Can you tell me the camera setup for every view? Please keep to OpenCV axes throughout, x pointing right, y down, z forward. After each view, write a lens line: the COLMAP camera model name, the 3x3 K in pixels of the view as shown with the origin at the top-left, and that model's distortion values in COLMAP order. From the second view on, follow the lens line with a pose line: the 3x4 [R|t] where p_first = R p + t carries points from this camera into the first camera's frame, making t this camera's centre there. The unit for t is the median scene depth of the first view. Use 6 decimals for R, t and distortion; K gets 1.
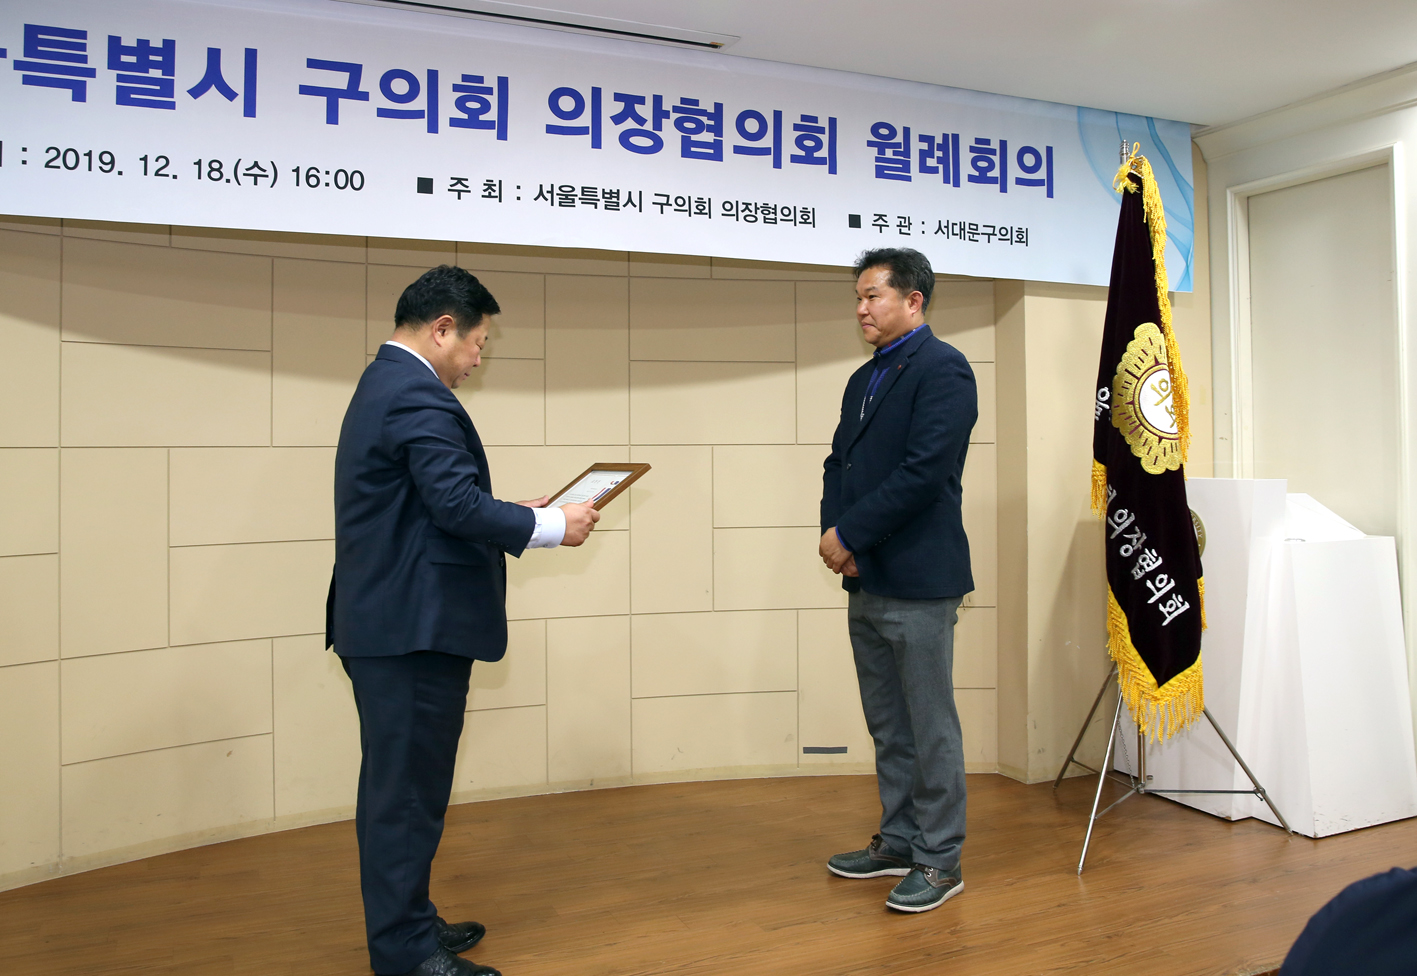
lens RADIAL K [[1143.9, 0, 681.0], [0, 1143.9, 424.7], [0, 0, 1]] dist [-0.116001, 0.101209]
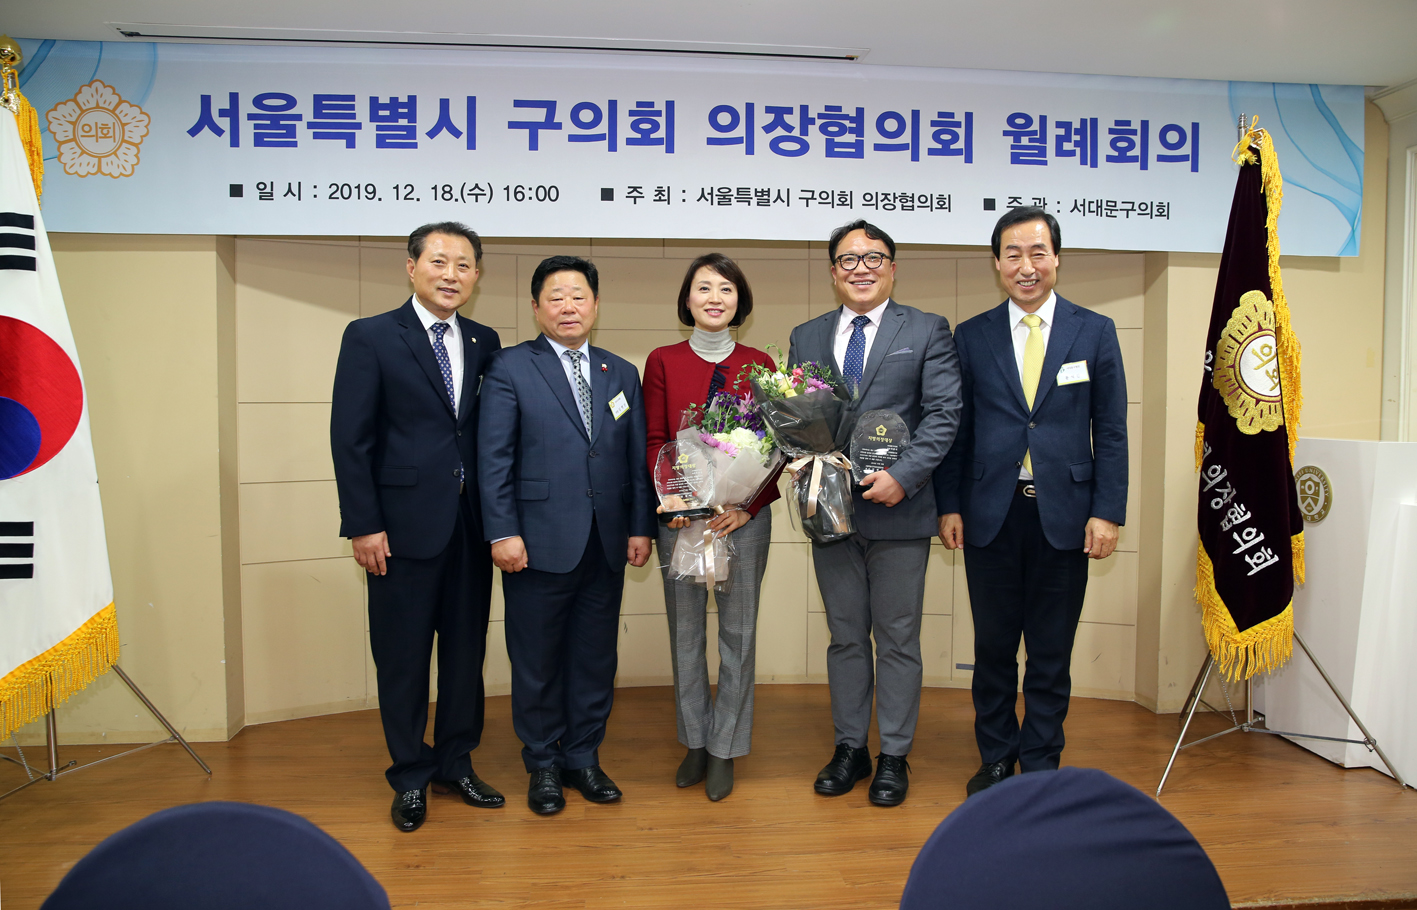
lens RADIAL K [[970.9, 0, 708.4], [0, 970.9, 448.5], [0, 0, 1]] dist [-0.108601, 0.085202]
pose [[0.953933, 0.019869, -0.299361, 0.192228], [0.000395, 0.997721, 0.067480, -0.002535], [0.300019, -0.064489, 0.951751, 0.001551]]
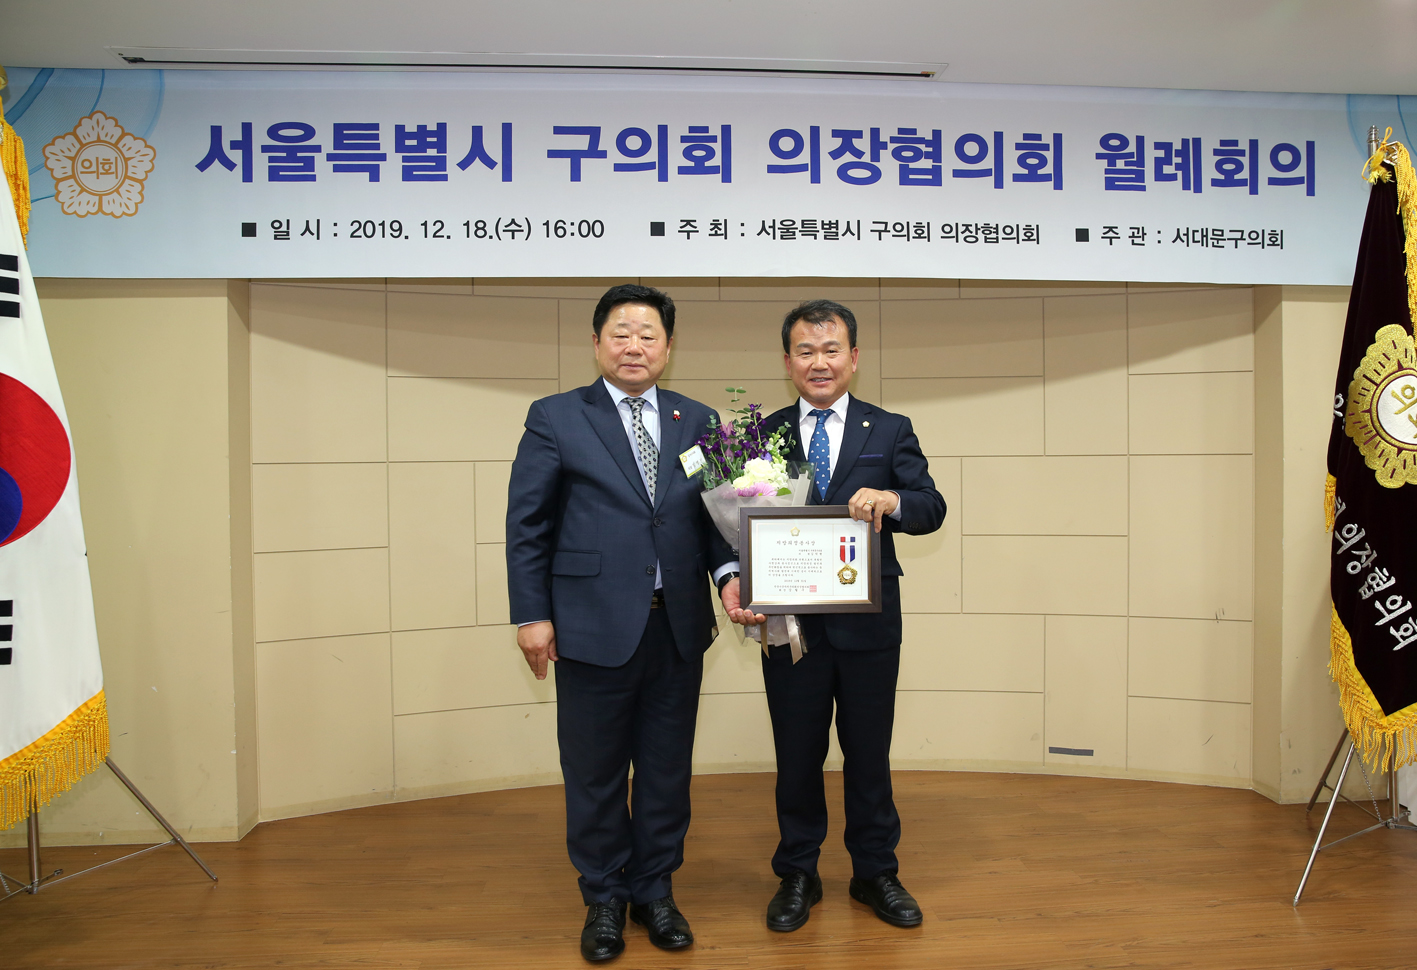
lens RADIAL K [[1015.4, 0, 742.1], [0, 1015.4, 476.8], [0, 0, 1]] dist [-0.108857, 0.085369]
pose [[0.947791, 0.002102, -0.318885, 0.163741], [0.010542, 0.999225, 0.037921, -0.001603], [0.318718, -0.039303, 0.947035, 0.061175]]
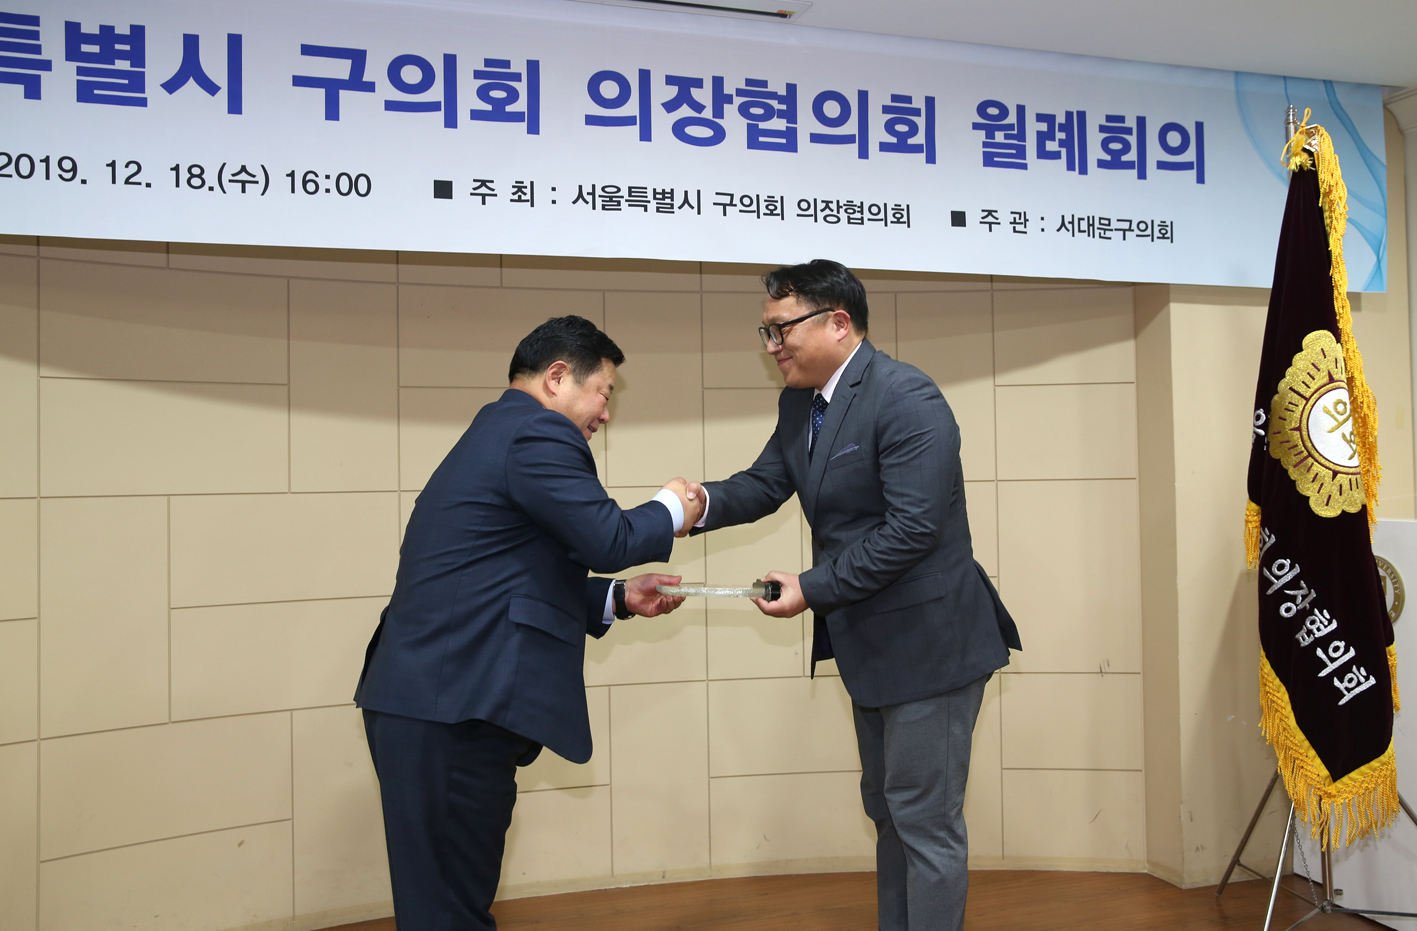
lens RADIAL K [[1207.2, 0, 714.1], [0, 1207.2, 451.6], [0, 0, 1]] dist [-0.068695, 0.104857]
pose [[0.995702, -0.013229, -0.091661, 0.056501], [0.012894, 0.999908, -0.004252, -0.004951], [0.091709, 0.003051, 0.995781, 0.103326]]
